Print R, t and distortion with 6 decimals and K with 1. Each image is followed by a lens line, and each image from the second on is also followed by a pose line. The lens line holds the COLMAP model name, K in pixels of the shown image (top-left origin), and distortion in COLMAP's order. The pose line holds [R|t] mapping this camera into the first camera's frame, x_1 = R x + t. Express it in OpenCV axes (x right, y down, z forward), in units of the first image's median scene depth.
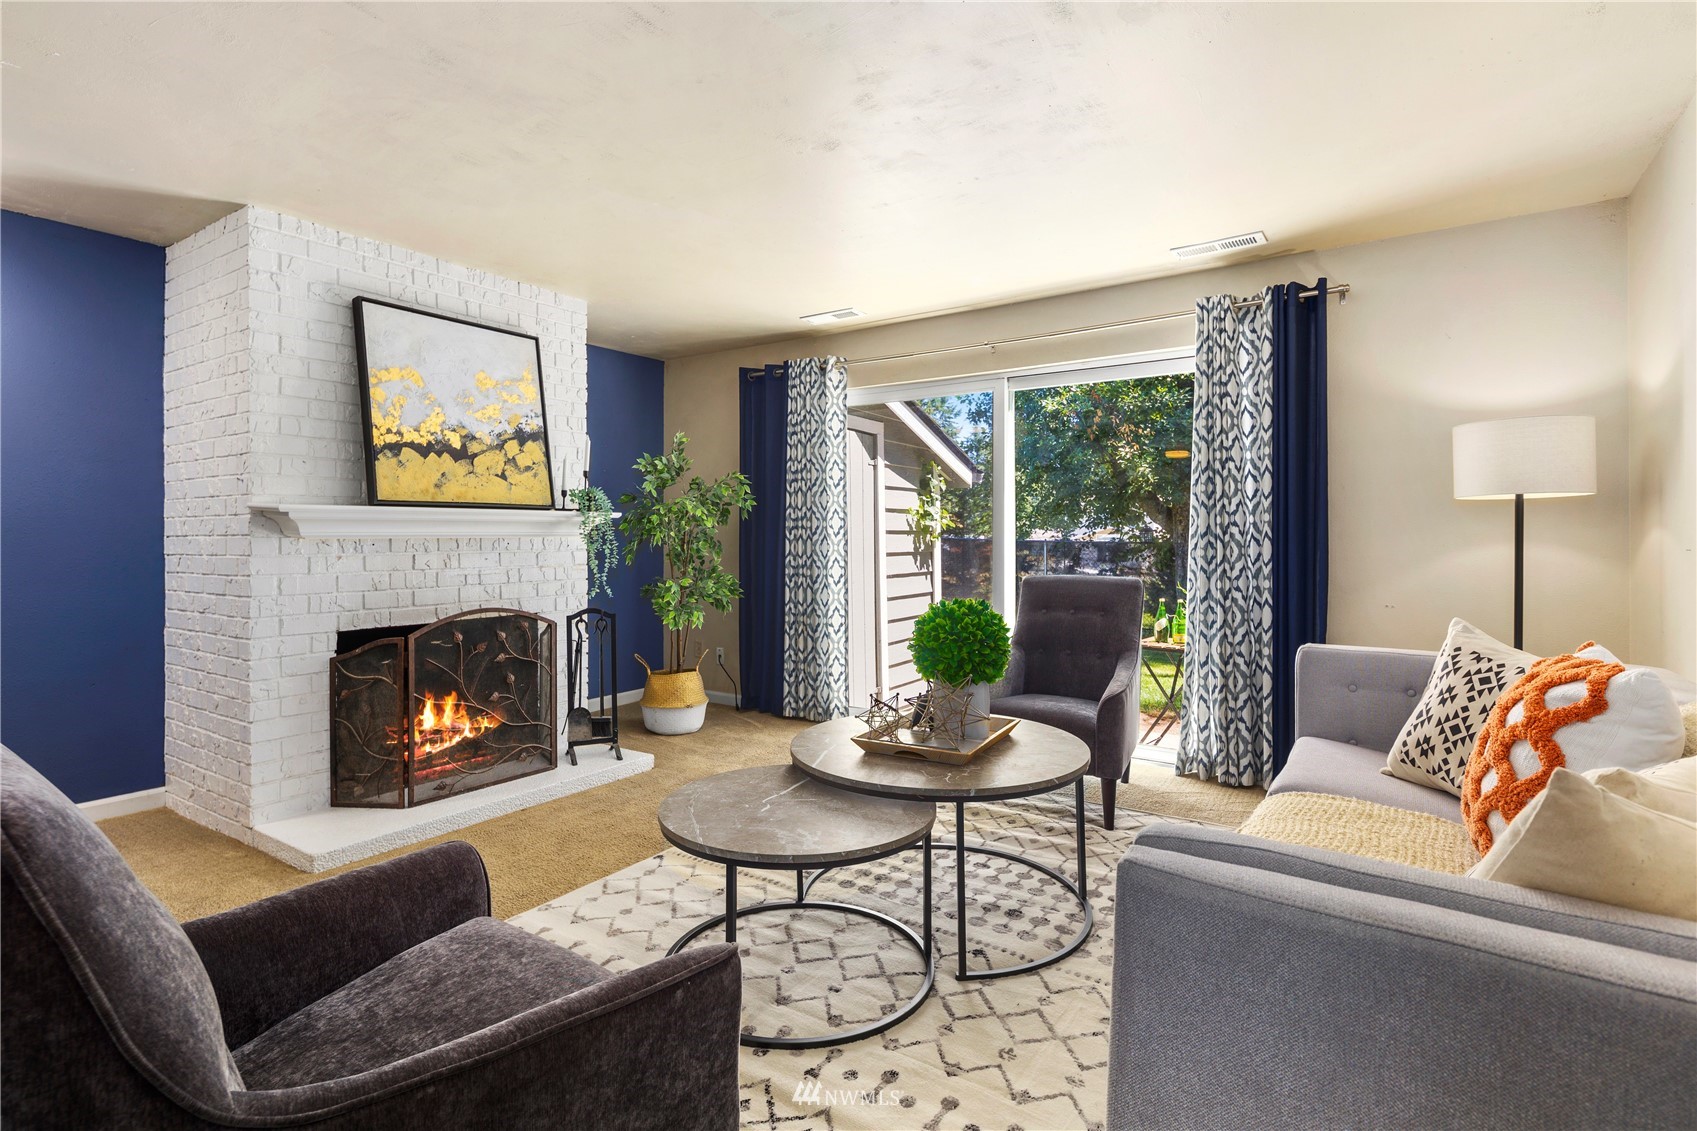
lens RADIAL K [[820.4, 0, 843.3], [0, 820.4, 534.0], [0, 0, 1]] dist [0.002359, -0.004750]
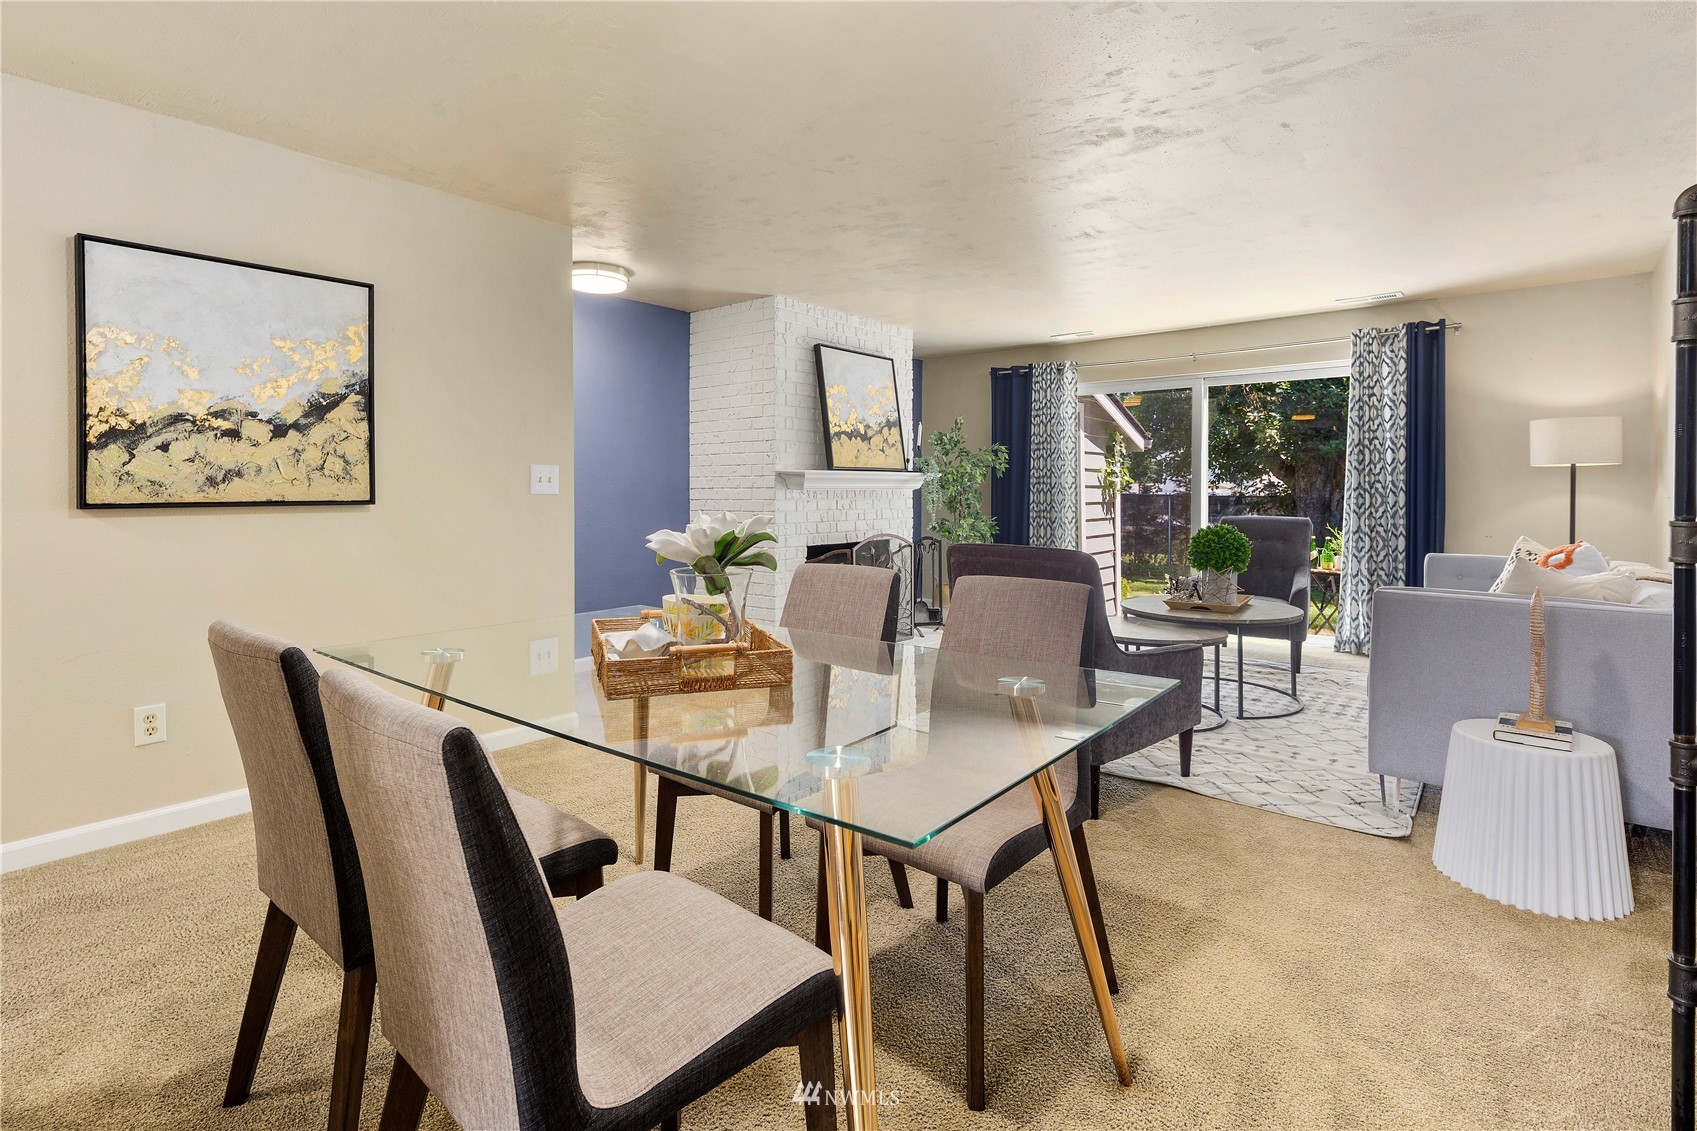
lens RADIAL K [[830.5, 0, 832.8], [0, 830.5, 493.6], [0, 0, 1]] dist [-0.000585, -0.001195]
pose [[0.994850, 0.002368, -0.101331, -0.353409], [-0.001692, 0.999976, 0.006751, 0.001126], [0.101344, -0.006545, 0.994830, -0.595647]]
